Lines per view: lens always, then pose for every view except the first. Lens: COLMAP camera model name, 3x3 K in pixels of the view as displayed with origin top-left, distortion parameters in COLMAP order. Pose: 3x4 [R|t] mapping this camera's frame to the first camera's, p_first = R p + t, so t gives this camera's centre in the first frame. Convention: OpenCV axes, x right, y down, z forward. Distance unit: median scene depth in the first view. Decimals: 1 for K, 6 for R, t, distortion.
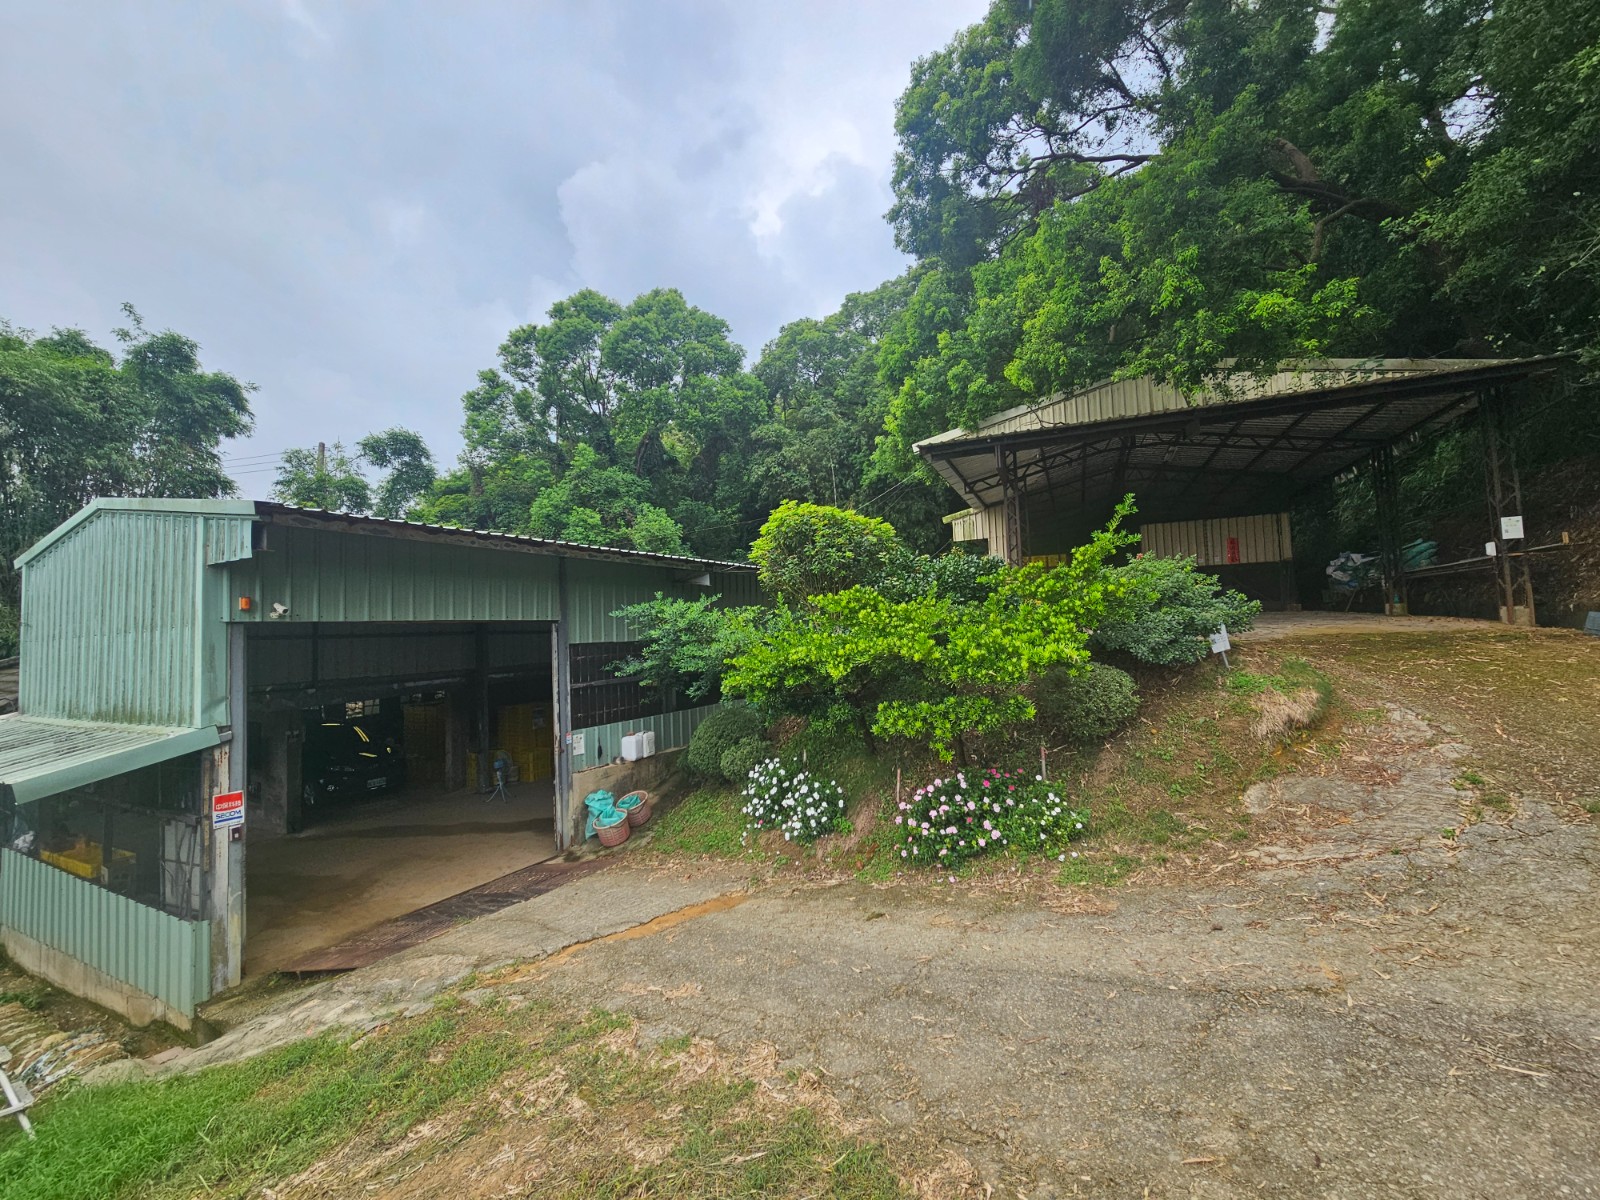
lens RADIAL K [[656.9, 0, 801.1], [0, 656.9, 603.6], [0, 0, 1]] dist [0.000778, 0.000426]
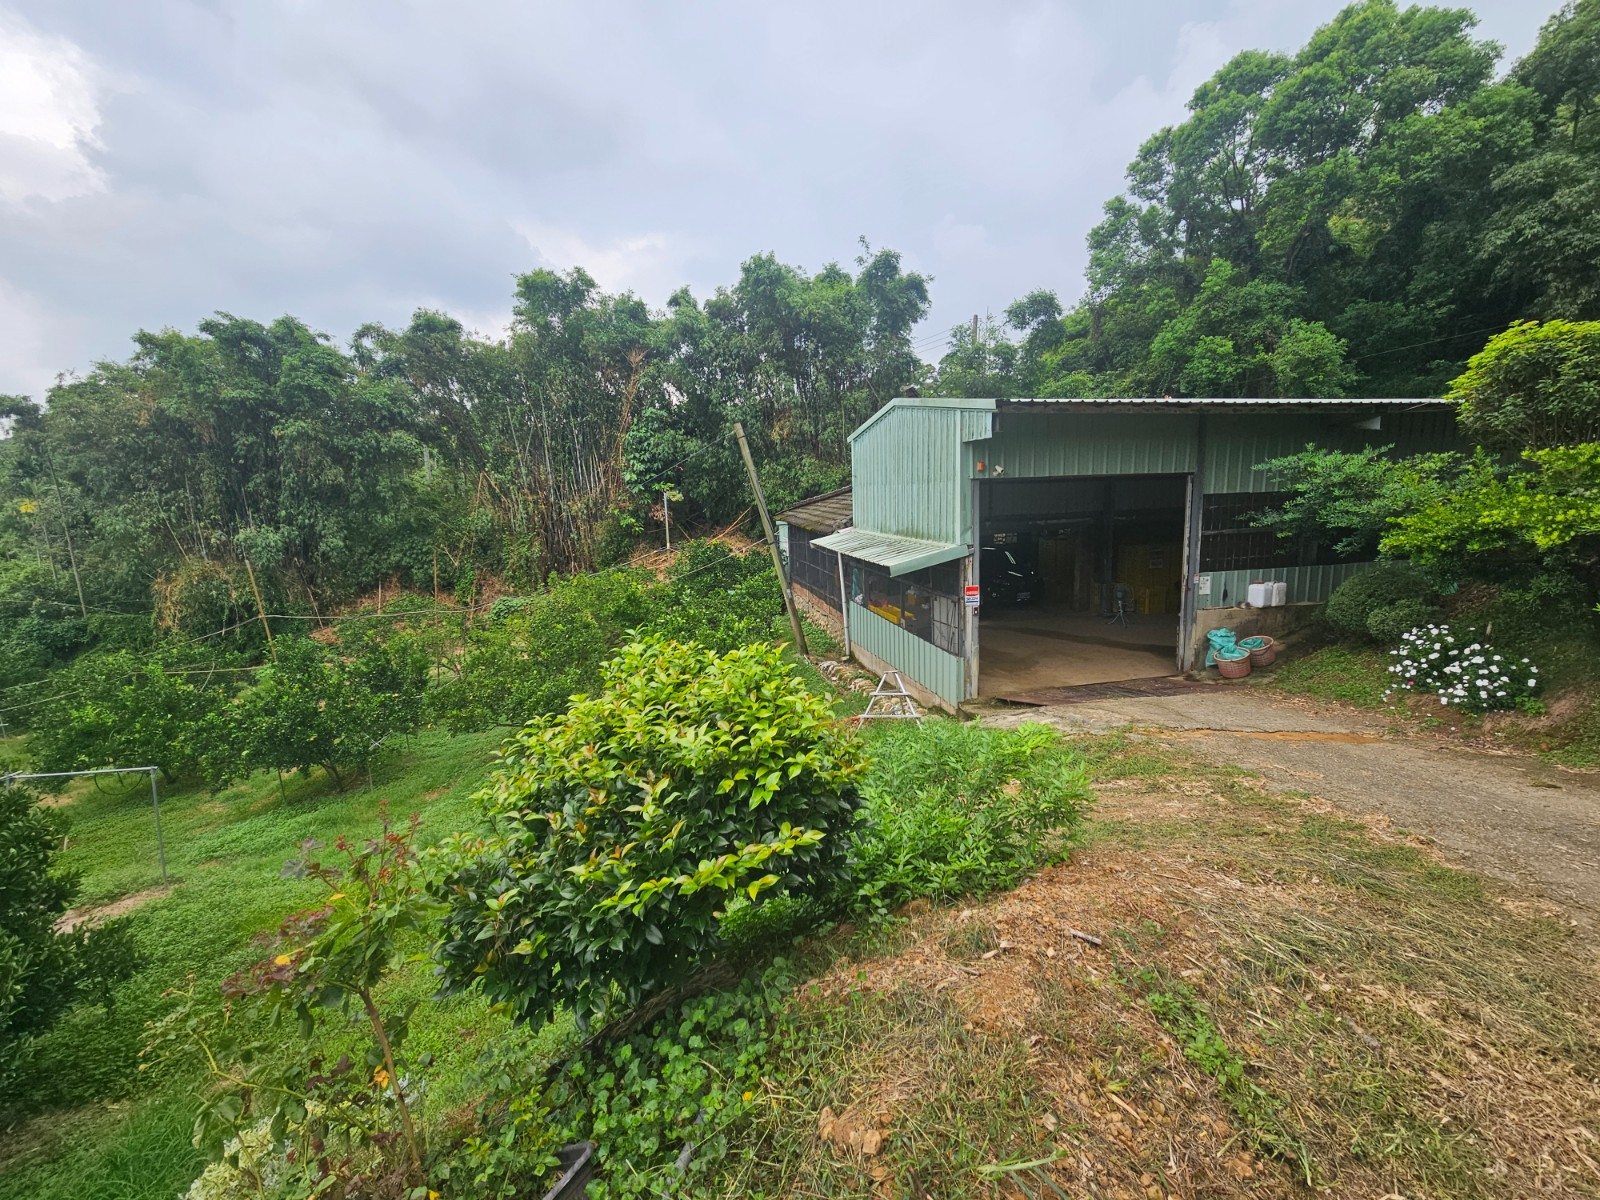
lens RADIAL K [[656.9, 0, 806.5], [0, 656.9, 592.1], [0, 0, 1]] dist [0.000778, 0.000426]
pose [[0.666941, 0.132850, -0.733171, 0.030562], [0.036585, 0.976951, 0.210303, -0.034655], [0.744211, -0.167083, 0.646709, -0.232538]]
